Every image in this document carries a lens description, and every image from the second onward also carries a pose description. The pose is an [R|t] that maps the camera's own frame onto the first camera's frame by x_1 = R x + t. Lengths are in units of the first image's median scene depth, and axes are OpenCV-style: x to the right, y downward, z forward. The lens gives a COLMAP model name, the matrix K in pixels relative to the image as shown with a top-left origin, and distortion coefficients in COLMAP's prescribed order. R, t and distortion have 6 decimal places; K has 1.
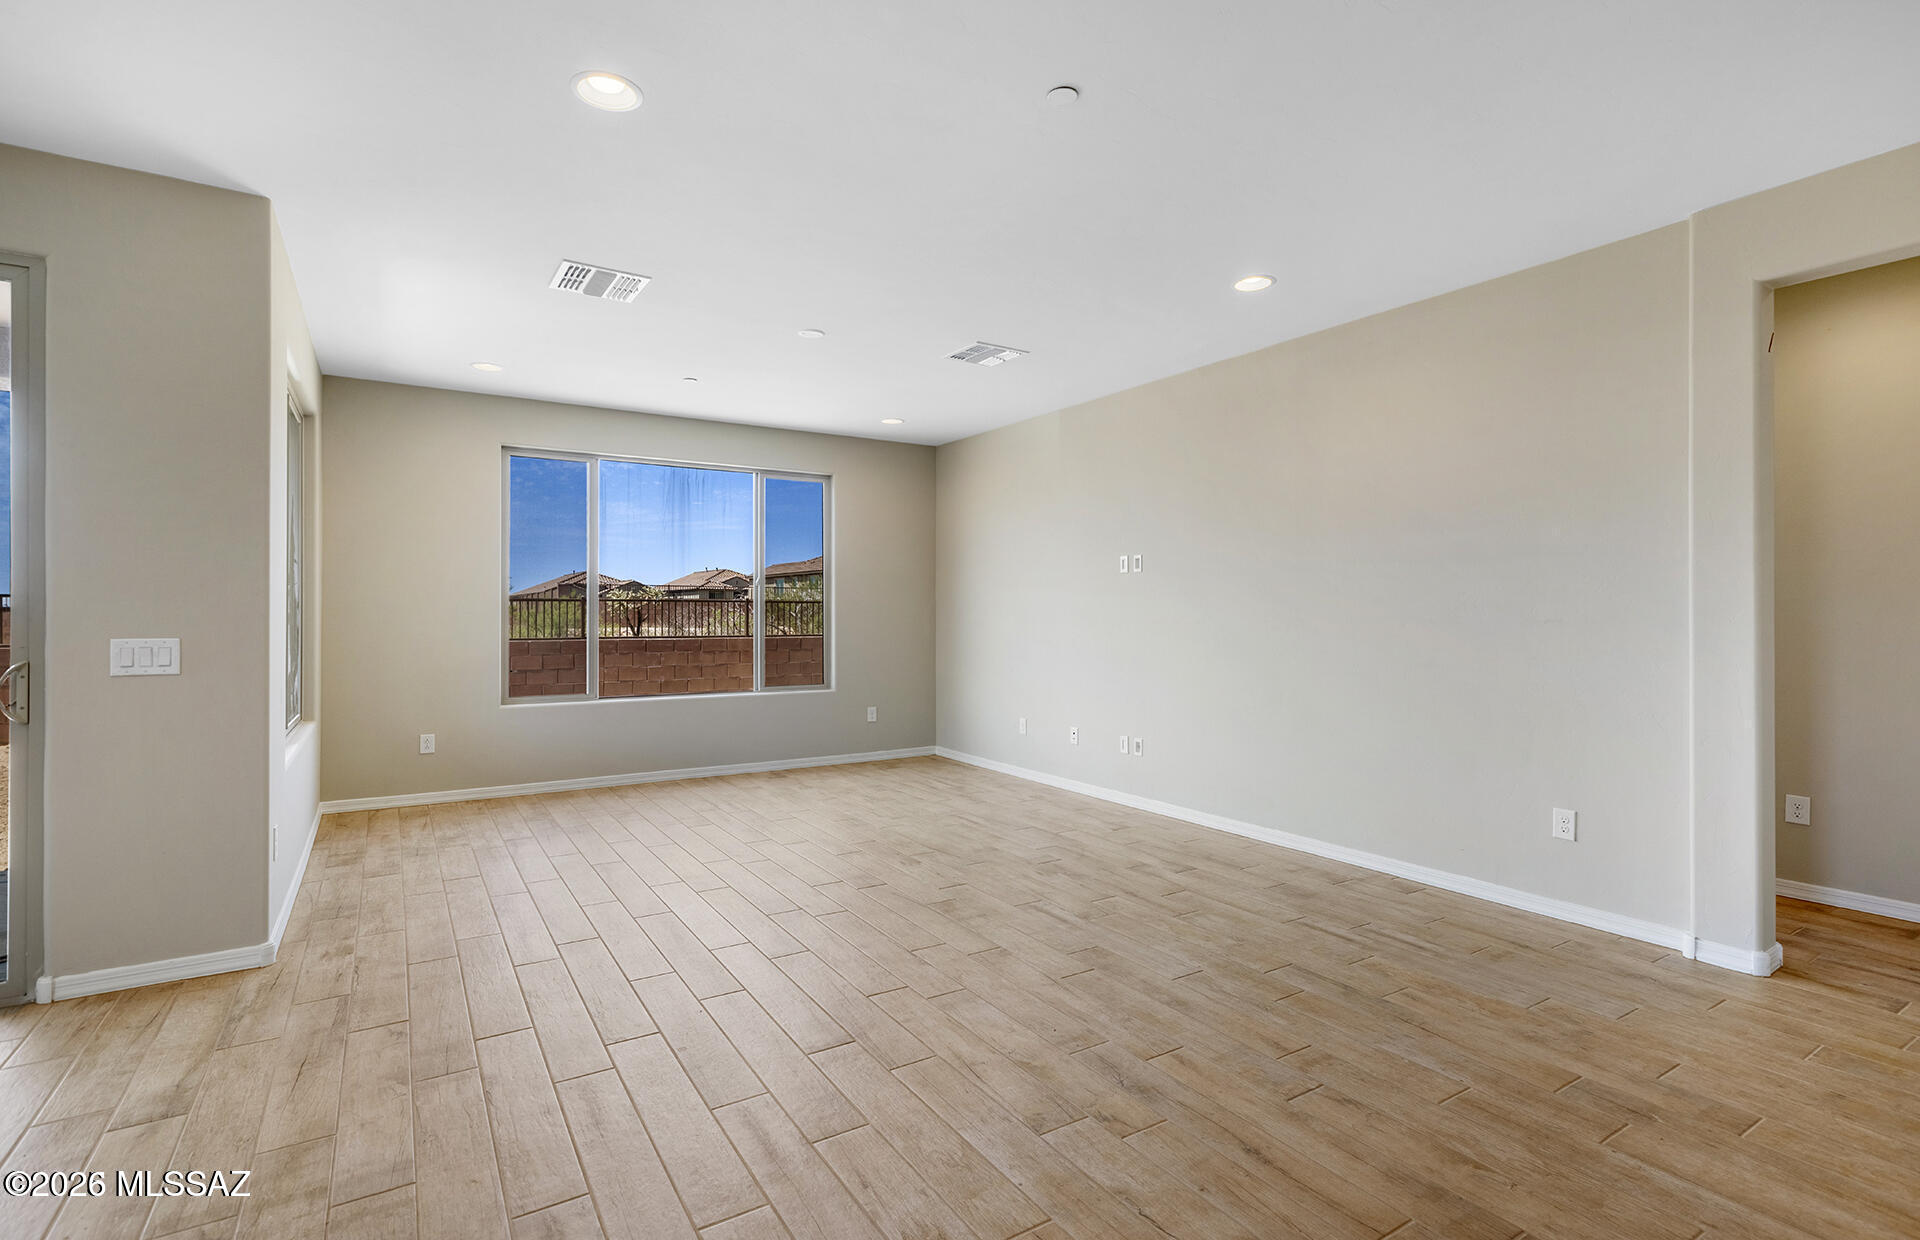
lens RADIAL K [[873.9, 0, 954.5], [0, 873.9, 610.1], [0, 0, 1]] dist [-0.002075, -0.000272]
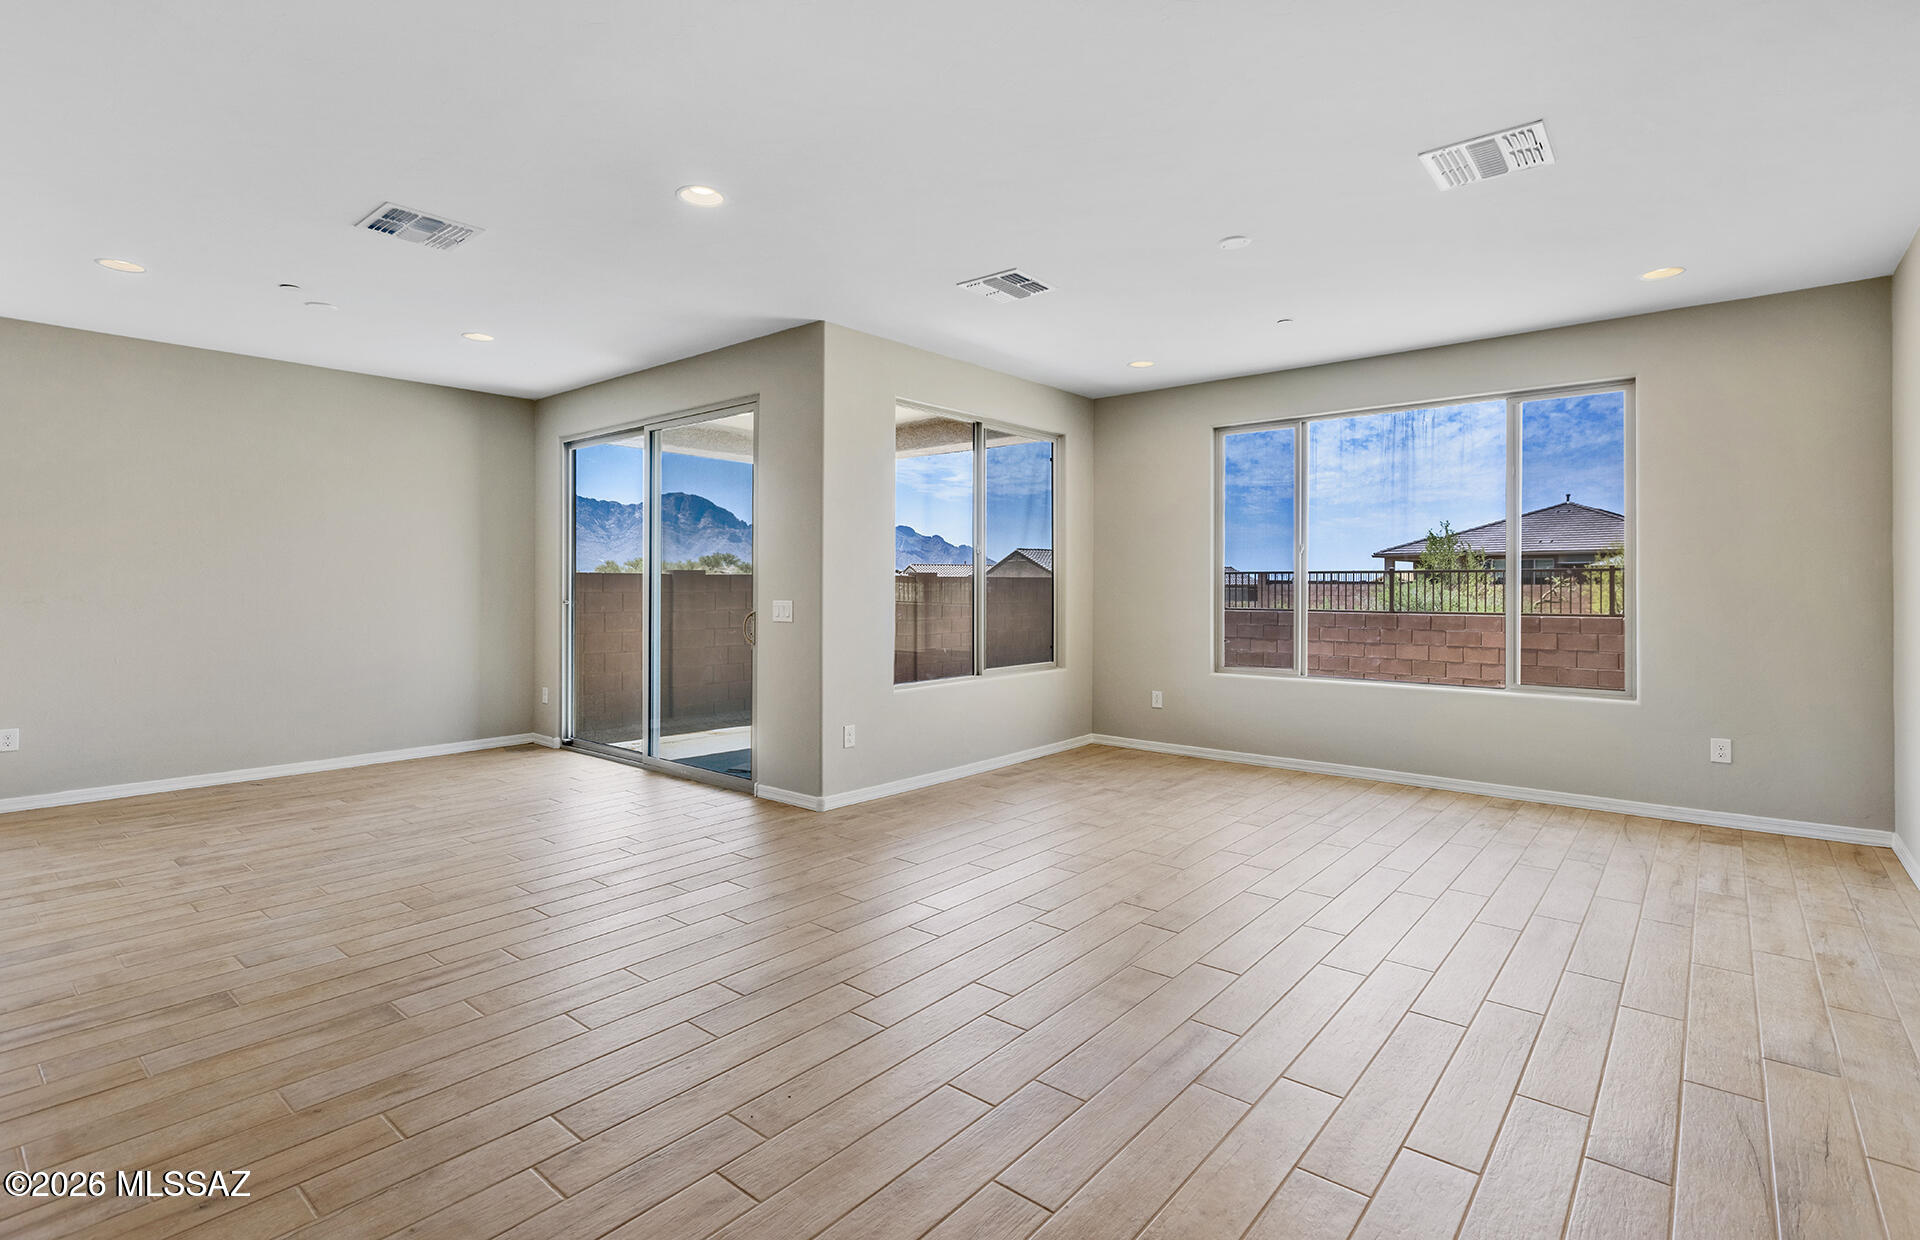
lens RADIAL K [[904.7, 0, 1011.8], [0, 904.7, 581.3], [0, 0, 1]] dist [0.000556, 0.000450]
pose [[0.328067, -0.004324, -0.944644, 0.370877], [0.003326, 0.999989, -0.003422, 0.001103], [0.944648, -0.002020, 0.328078, 0.346400]]
